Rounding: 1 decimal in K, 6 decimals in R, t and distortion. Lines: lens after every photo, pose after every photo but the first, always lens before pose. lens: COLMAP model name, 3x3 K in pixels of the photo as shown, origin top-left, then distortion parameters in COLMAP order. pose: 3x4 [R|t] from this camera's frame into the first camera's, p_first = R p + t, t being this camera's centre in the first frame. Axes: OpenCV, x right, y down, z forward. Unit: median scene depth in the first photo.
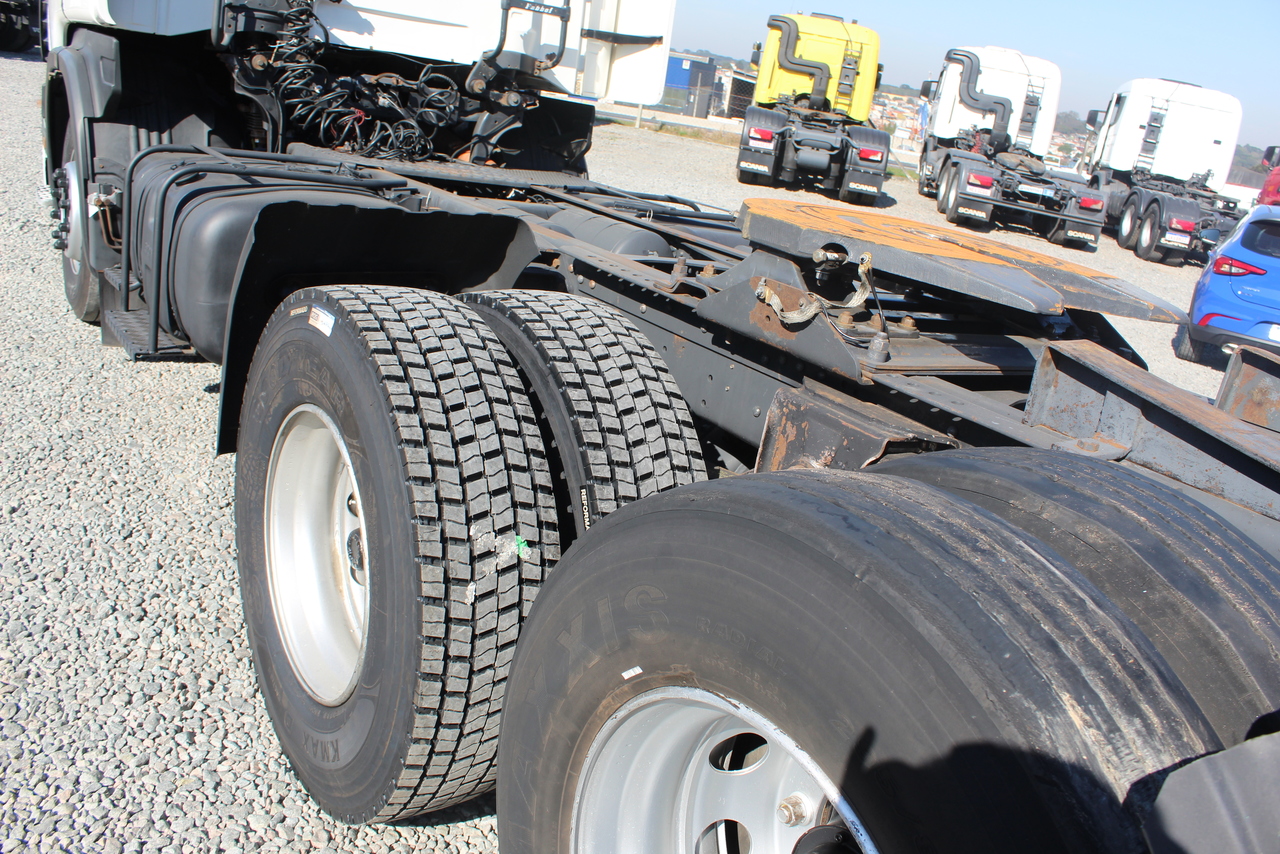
lens RADIAL K [[1073.4, 0, 637.7], [0, 1073.4, 404.6], [0, 0, 1]] dist [-0.148165, 0.109518]
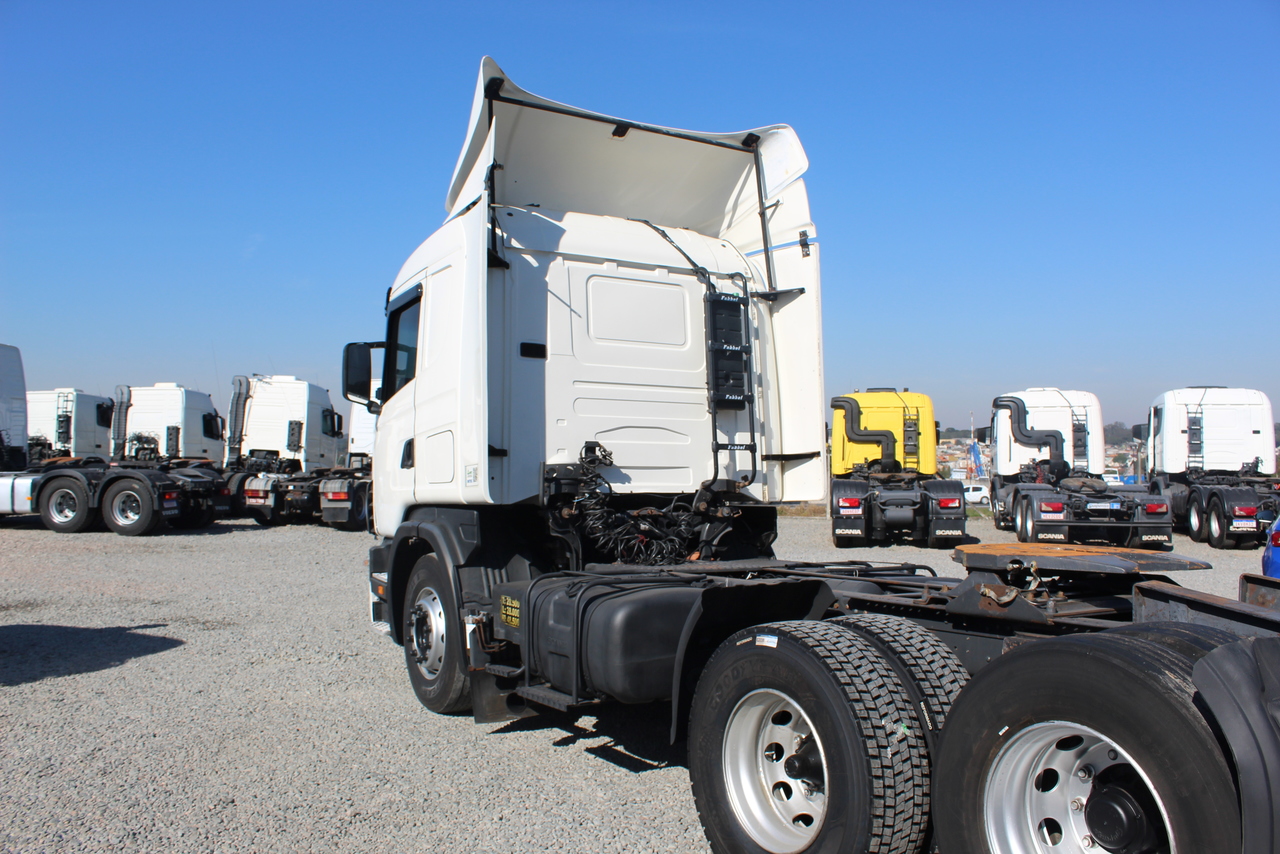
lens RADIAL K [[1073.4, 0, 644.1], [0, 1073.4, 438.3], [0, 0, 1]] dist [-0.148165, 0.109518]
pose [[0.985718, -0.163776, -0.039221, -0.156511], [0.142285, 0.934506, -0.326273, 0.072971], [0.090088, 0.316032, 0.944462, -0.400490]]
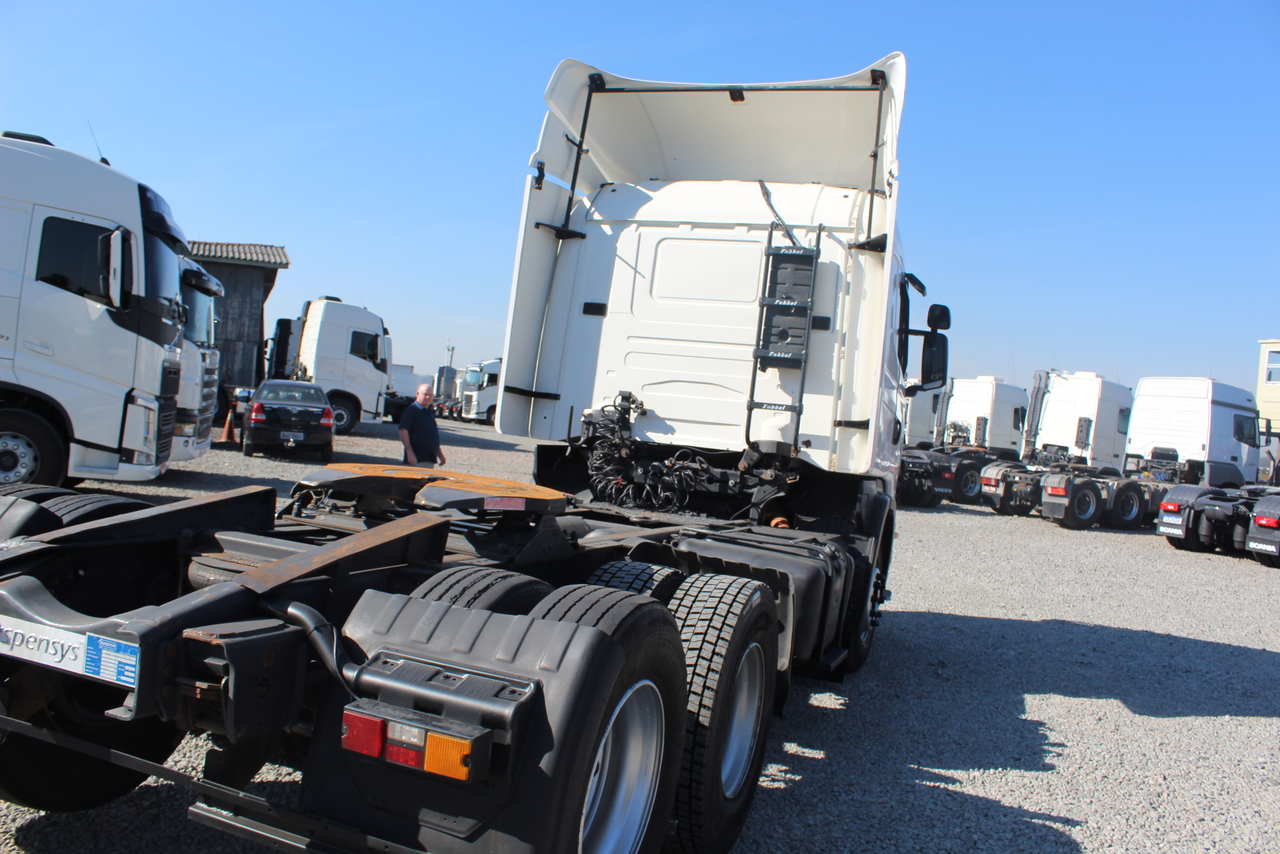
lens RADIAL K [[1073.4, 0, 649.0], [0, 1073.4, 422.8], [0, 0, 1]] dist [-0.148165, 0.109518]
pose [[0.567258, -0.113513, -0.815680, 0.934629], [-0.242873, 0.923345, -0.297400, 0.094732], [0.786912, 0.366809, 0.496206, 0.184934]]
